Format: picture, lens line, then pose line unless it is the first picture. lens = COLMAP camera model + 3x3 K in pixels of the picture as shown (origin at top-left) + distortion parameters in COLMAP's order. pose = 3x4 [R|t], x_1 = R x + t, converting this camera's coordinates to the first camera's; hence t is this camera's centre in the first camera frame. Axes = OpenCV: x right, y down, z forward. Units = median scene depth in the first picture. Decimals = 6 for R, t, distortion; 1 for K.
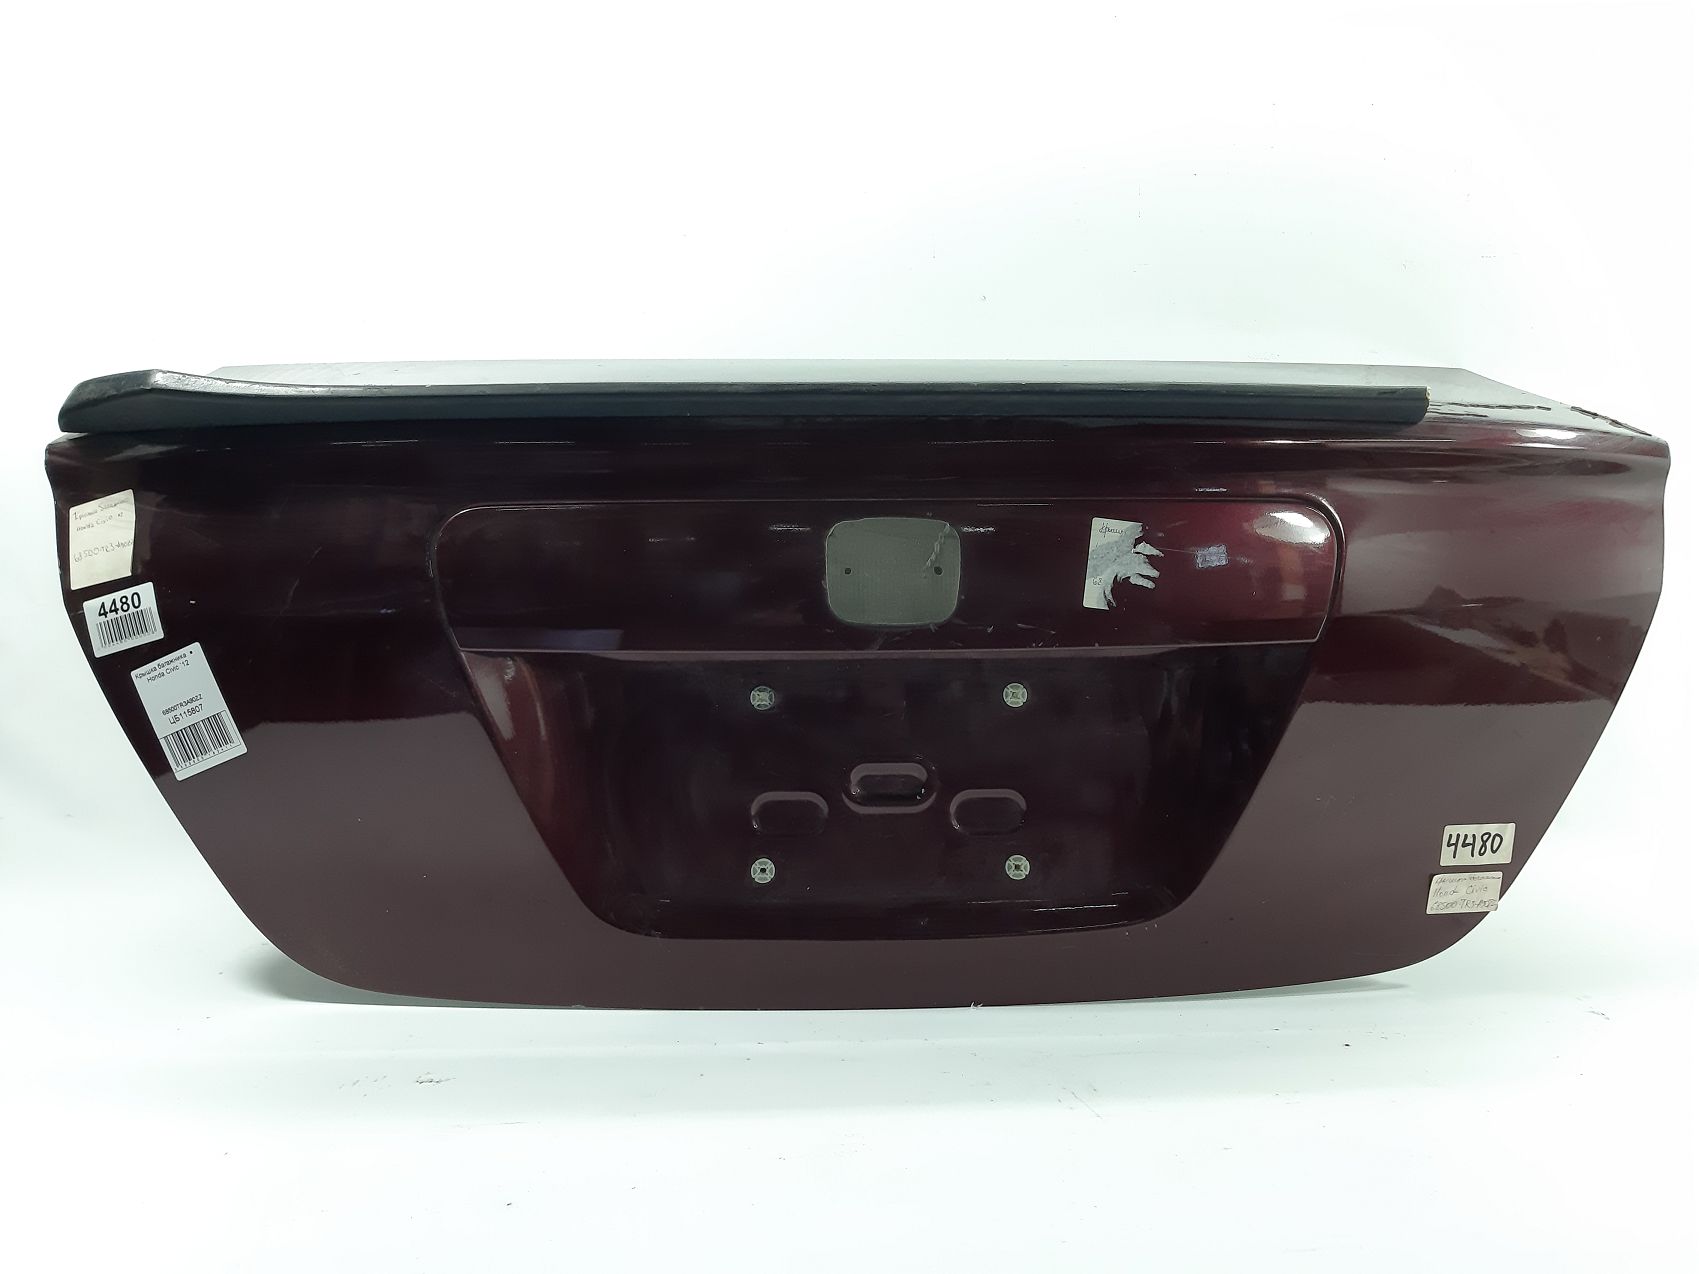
lens RADIAL K [[1351.6, 0, 849.5], [0, 1351.6, 637.0], [0, 0, 1]] dist [-0.000256, -0.142309]
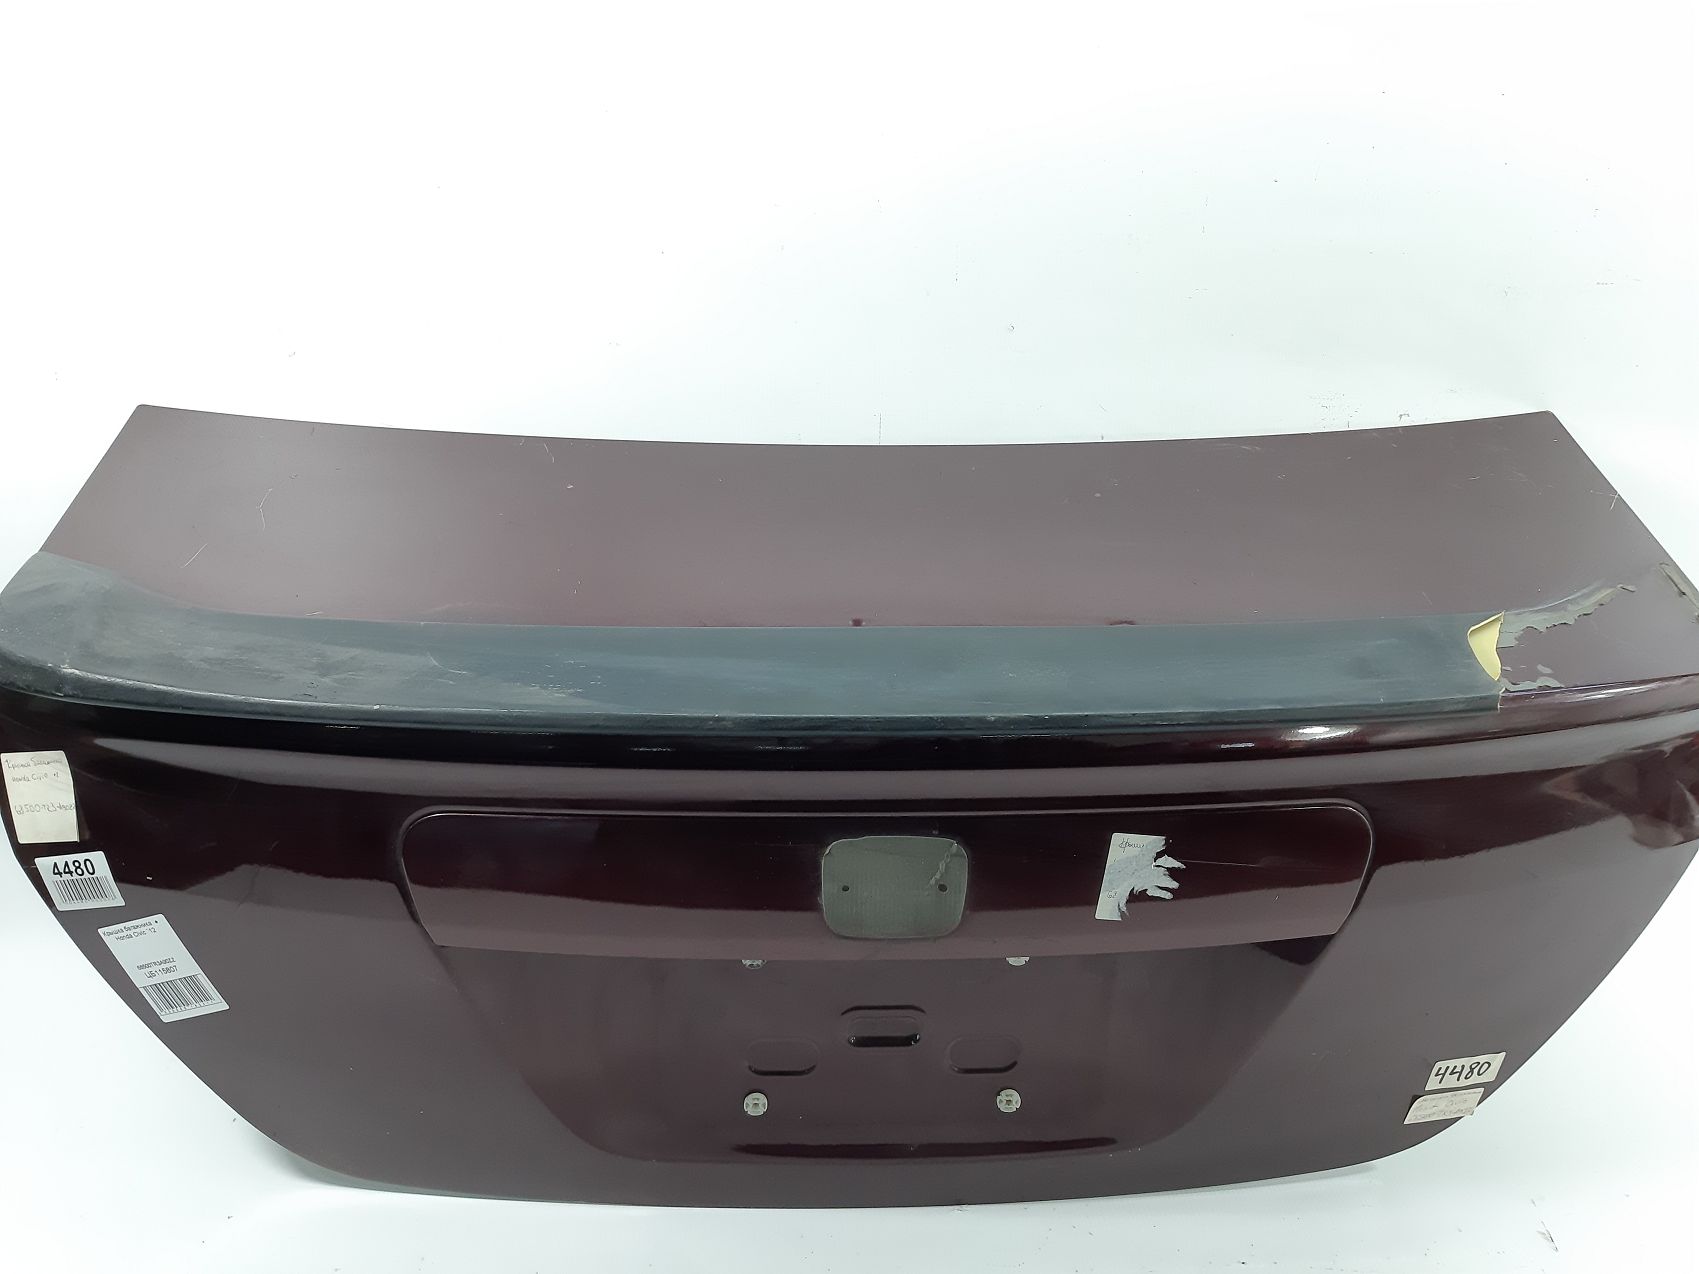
lens RADIAL K [[1351.6, 0, 849.5], [0, 1351.6, 637.0], [0, 0, 1]] dist [-0.000256, -0.142309]
pose [[0.999798, 0.019059, 0.006304, -0.007472], [-0.020069, 0.941878, 0.335356, -0.503780], [0.000454, -0.335415, 0.942070, 0.173368]]
